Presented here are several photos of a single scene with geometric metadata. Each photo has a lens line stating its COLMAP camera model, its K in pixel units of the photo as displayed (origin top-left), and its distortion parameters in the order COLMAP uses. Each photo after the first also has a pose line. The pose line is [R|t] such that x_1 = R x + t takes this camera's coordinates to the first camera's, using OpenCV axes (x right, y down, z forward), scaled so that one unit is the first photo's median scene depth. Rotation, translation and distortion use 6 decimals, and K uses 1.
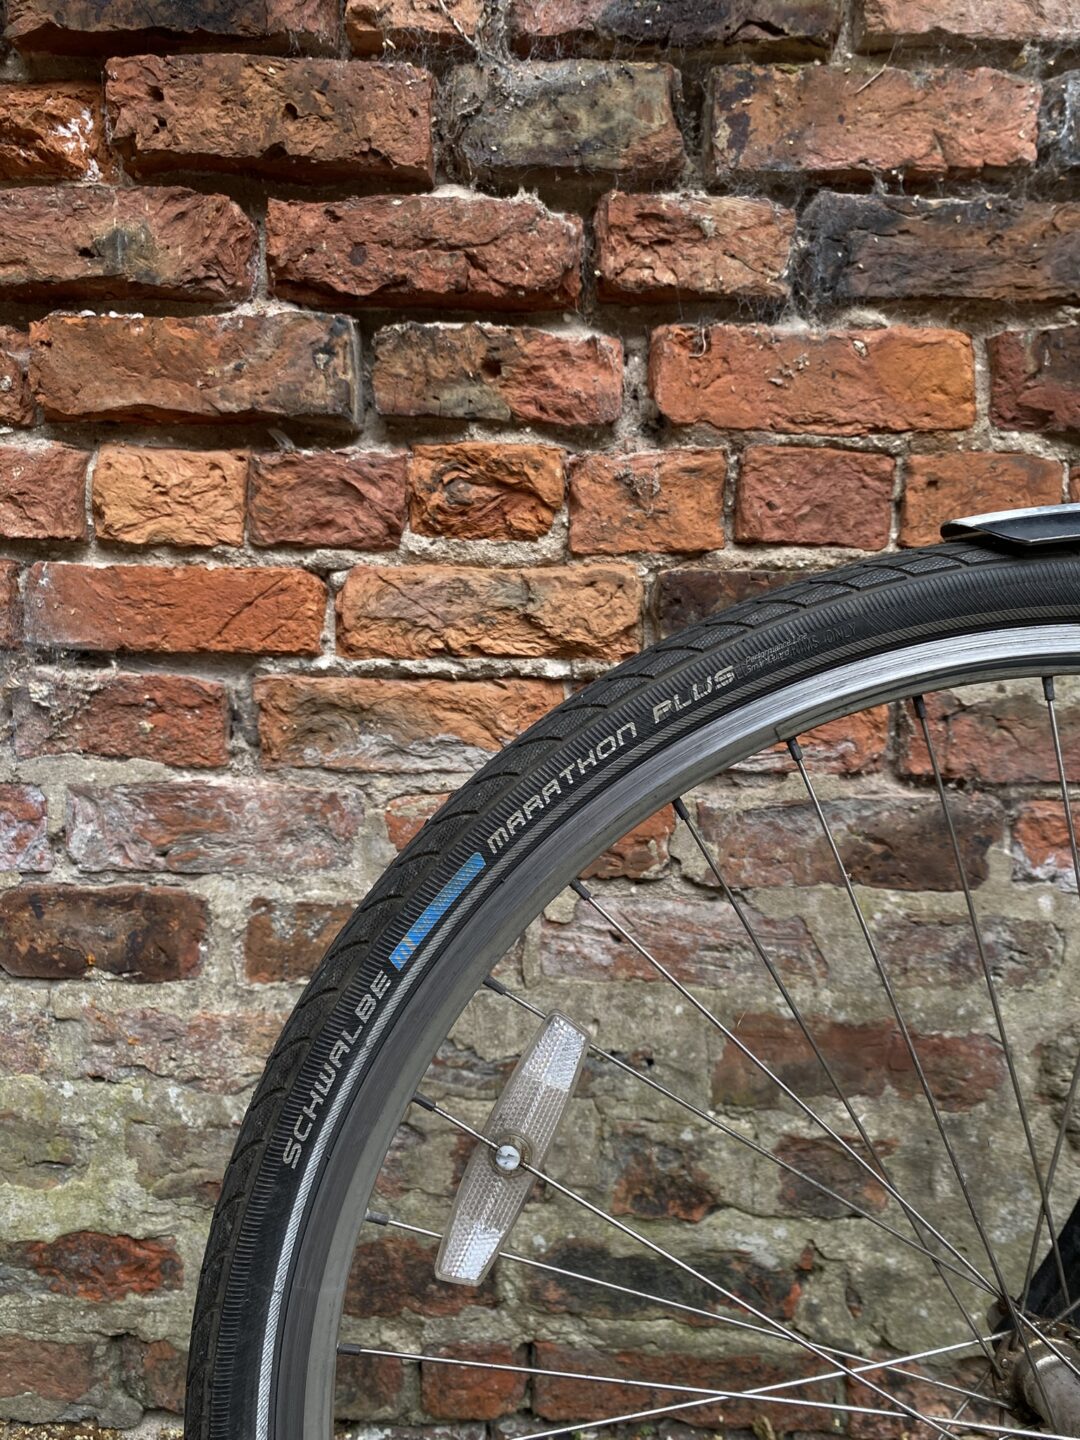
lens RADIAL K [[1103.9, 0, 542.5], [0, 1103.9, 716.2], [0, 0, 1]] dist [0.020710, -0.021101]
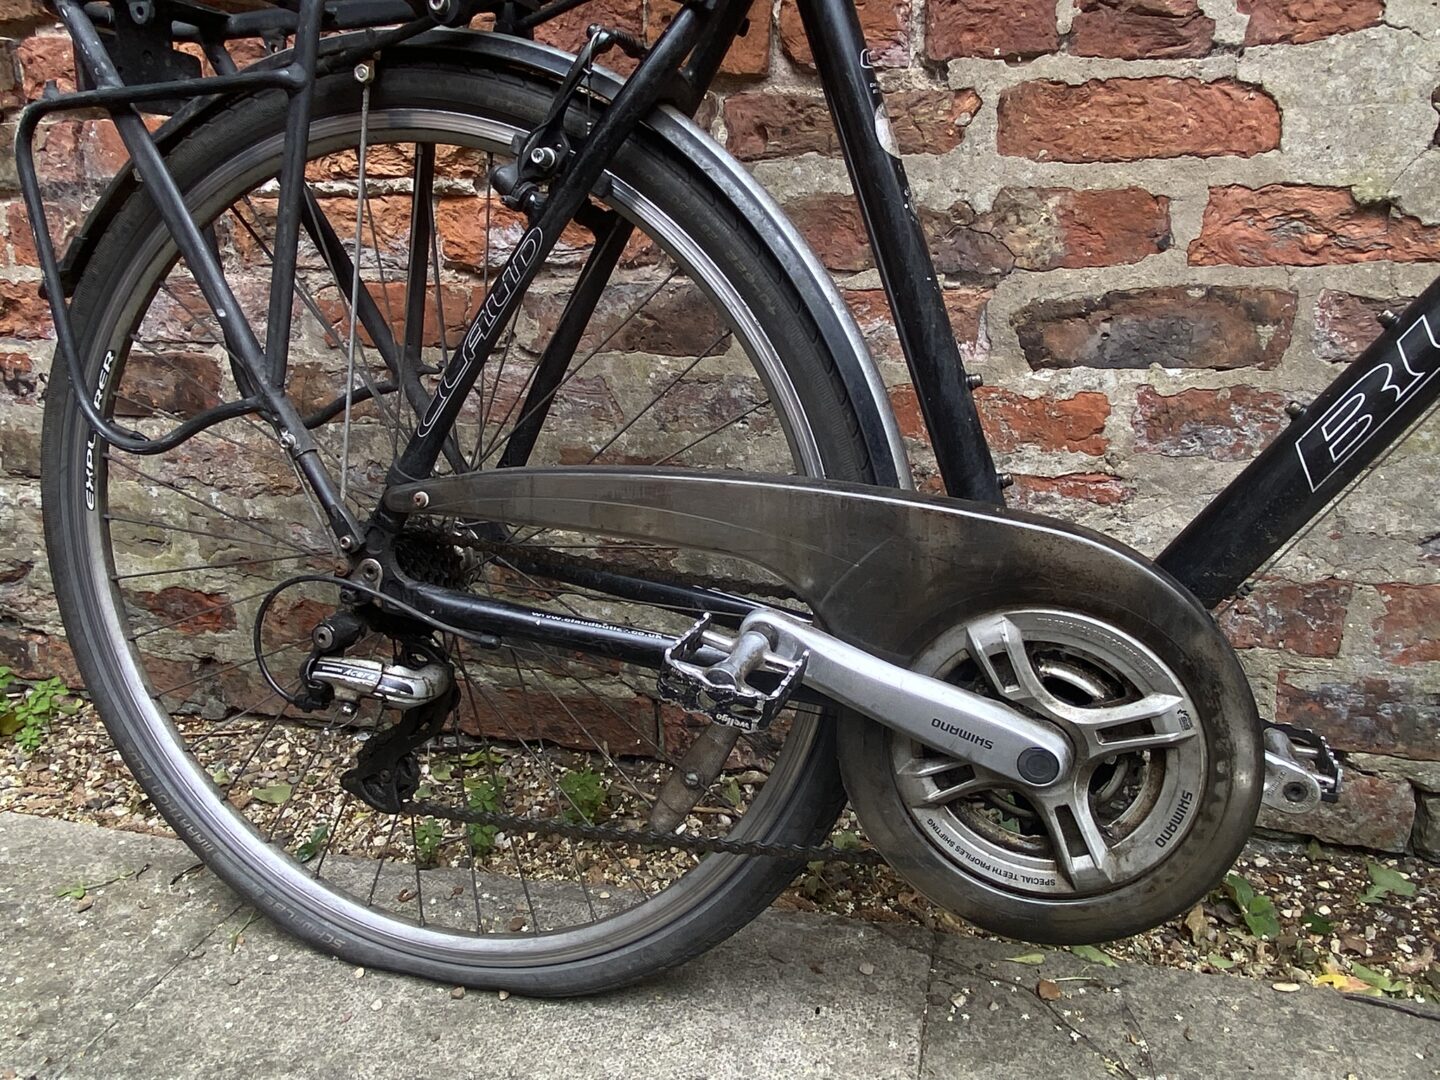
lens RADIAL K [[1087.2, 0, 725.1], [0, 1087.2, 530.0], [0, 0, 1]] dist [0.078338, -0.096813]
pose [[0.969734, 0.040698, -0.240746, 0.722615], [-0.001150, 0.986760, 0.162182, 0.154882], [0.244159, -0.156996, 0.956942, -0.259394]]
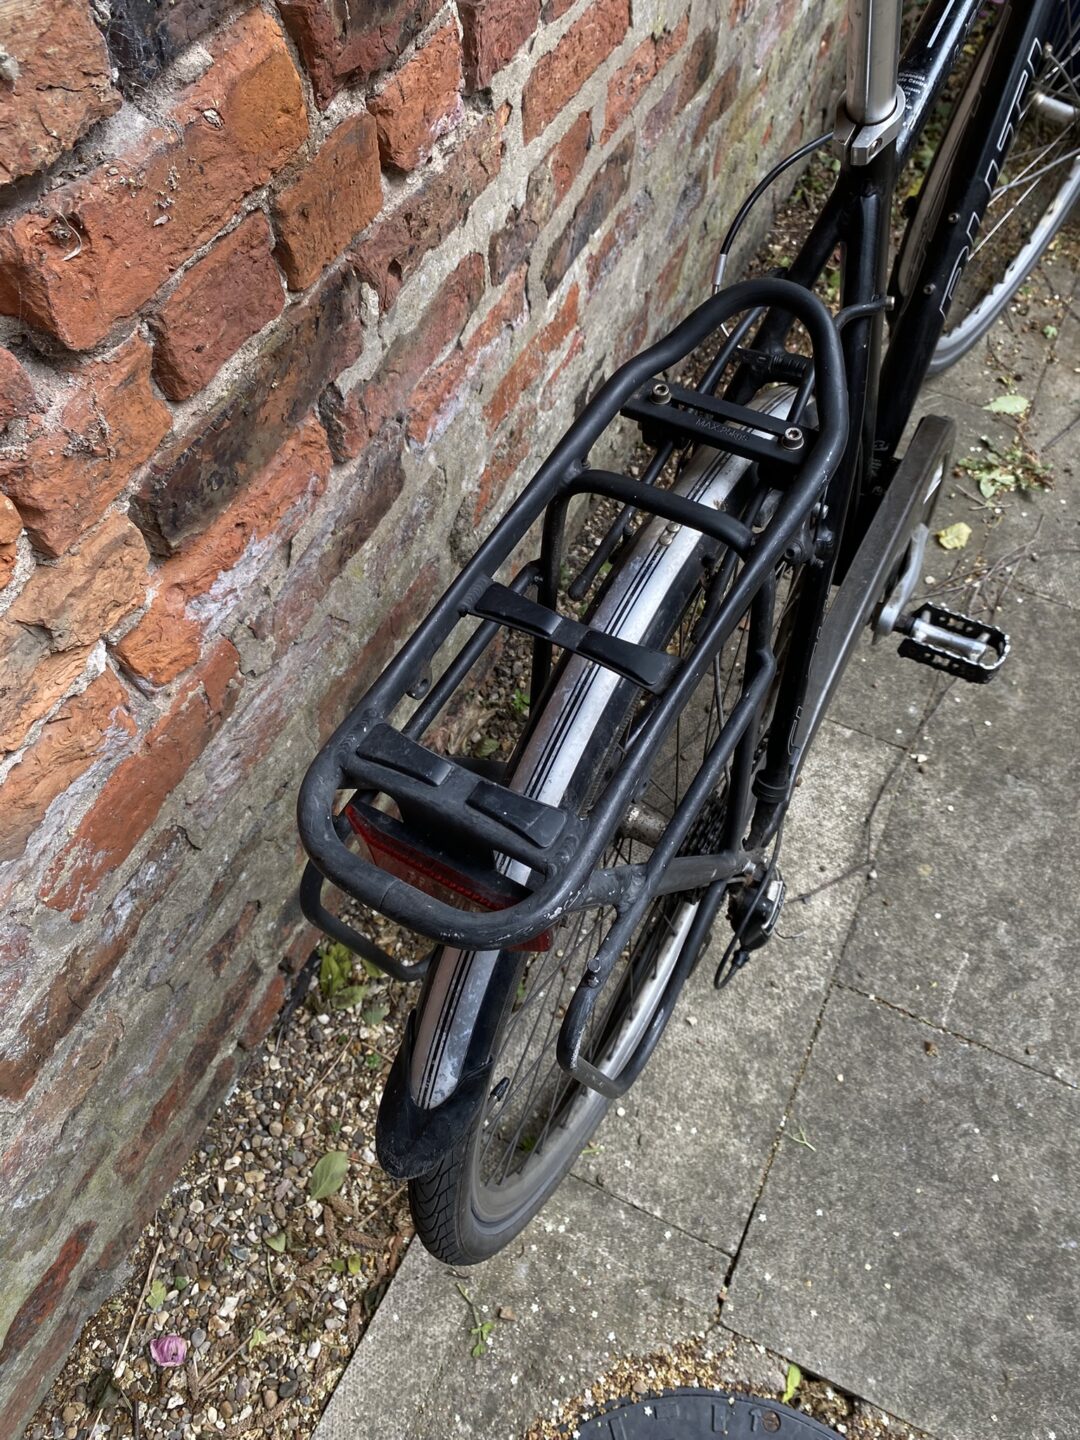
lens RADIAL K [[1103.9, 0, 562.2], [0, 1103.9, 705.2], [0, 0, 1]] dist [0.020710, -0.021101]
pose [[0.412677, -0.785300, 0.461521, -0.258465], [0.111322, 0.546361, 0.830119, -0.680794], [-0.904049, -0.291194, 0.312892, 0.423144]]
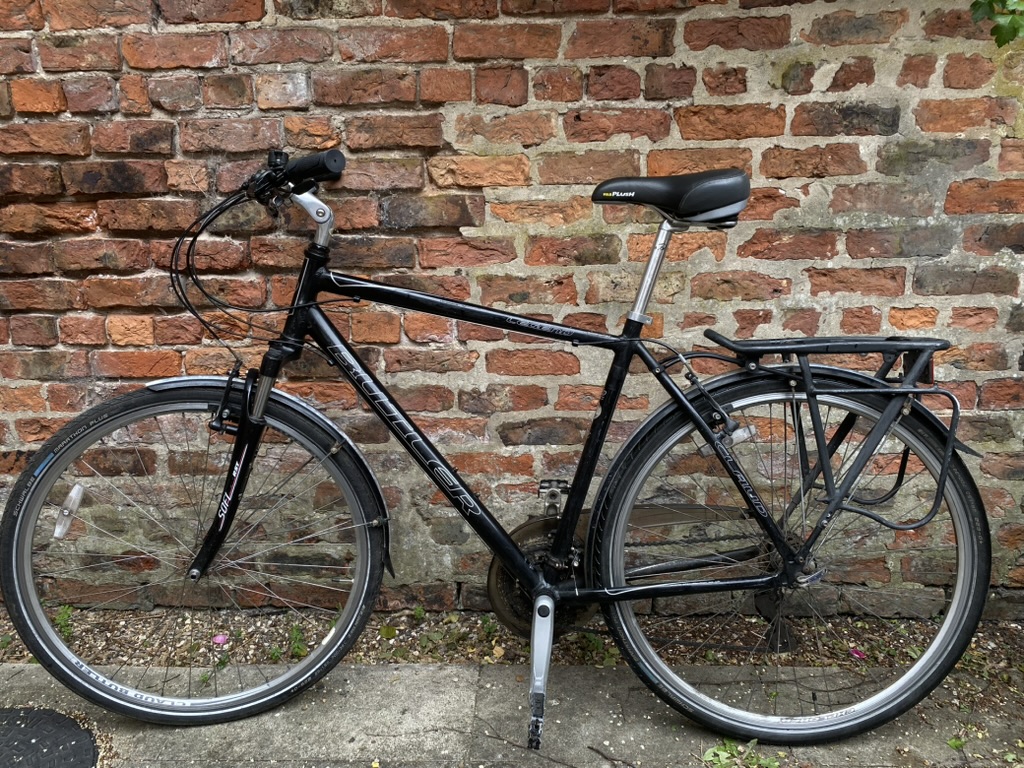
lens RADIAL K [[785.0, 0, 509.2], [0, 785.0, 376.4], [0, 0, 1]] dist [0.020710, -0.021101]
pose [[0.998761, -0.024445, -0.043350, 0.870316], [0.029674, 0.991788, 0.124403, -0.318705], [0.039953, -0.125535, 0.991284, -1.265964]]
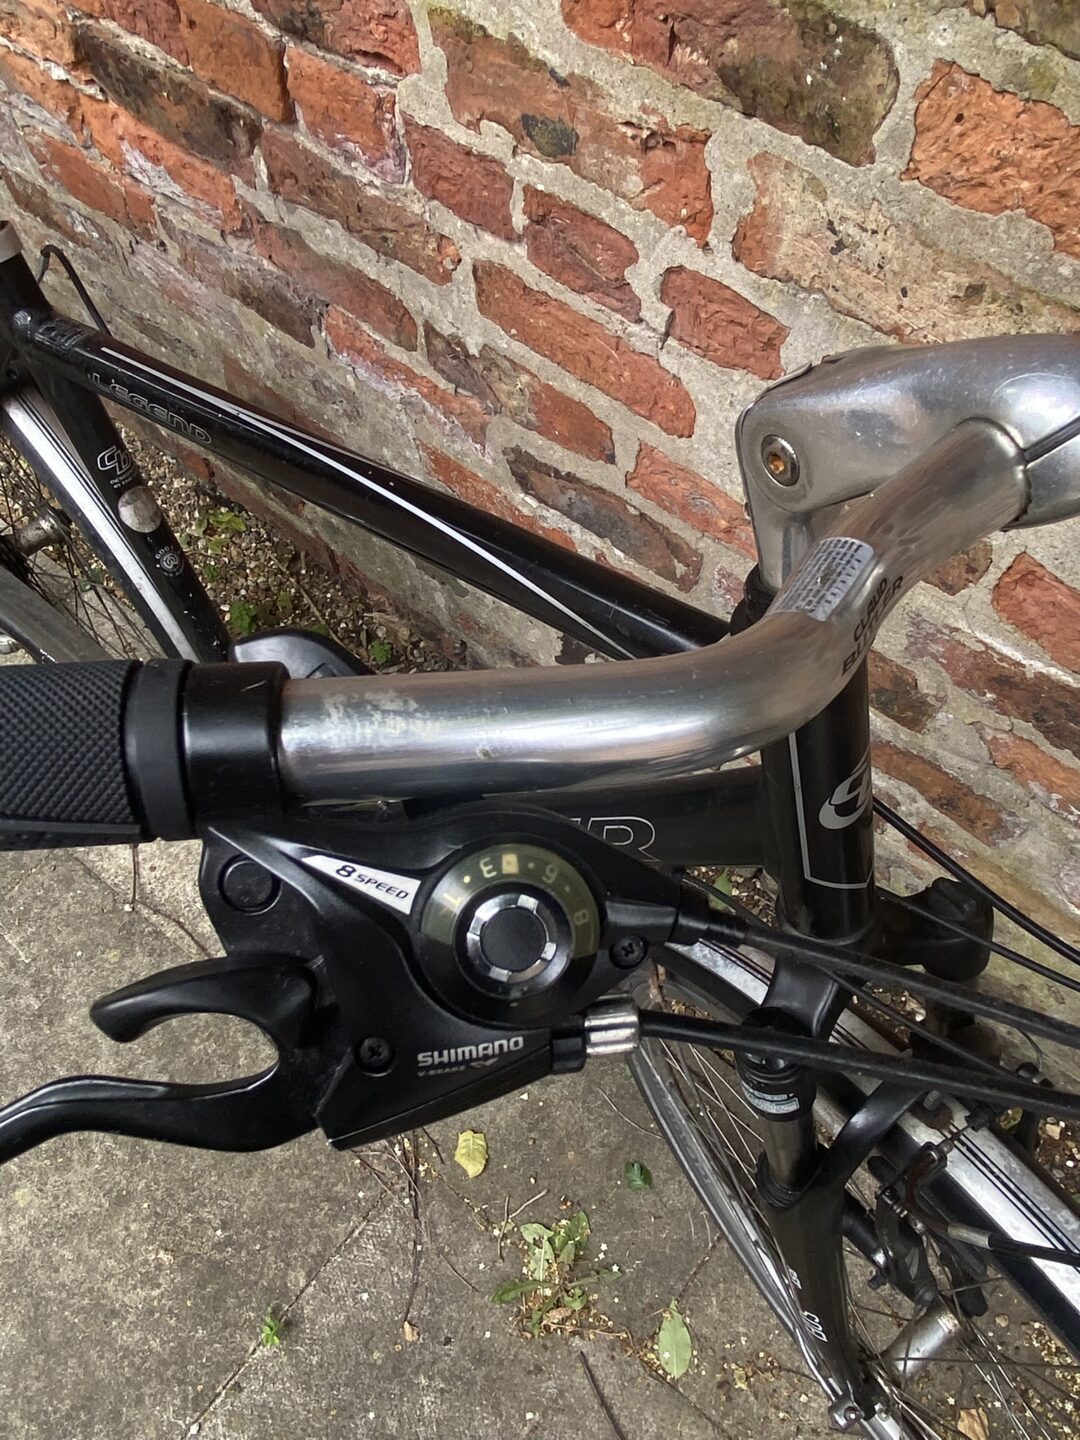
lens RADIAL K [[1087.2, 0, 546.6], [0, 1087.2, 804.5], [0, 0, 1]] dist [0.078338, -0.096813]
pose [[0.782178, 0.546554, -0.299128, 1.369914], [-0.044372, 0.527744, 0.848244, -0.738373], [0.621474, -0.650204, 0.437041, 0.212858]]
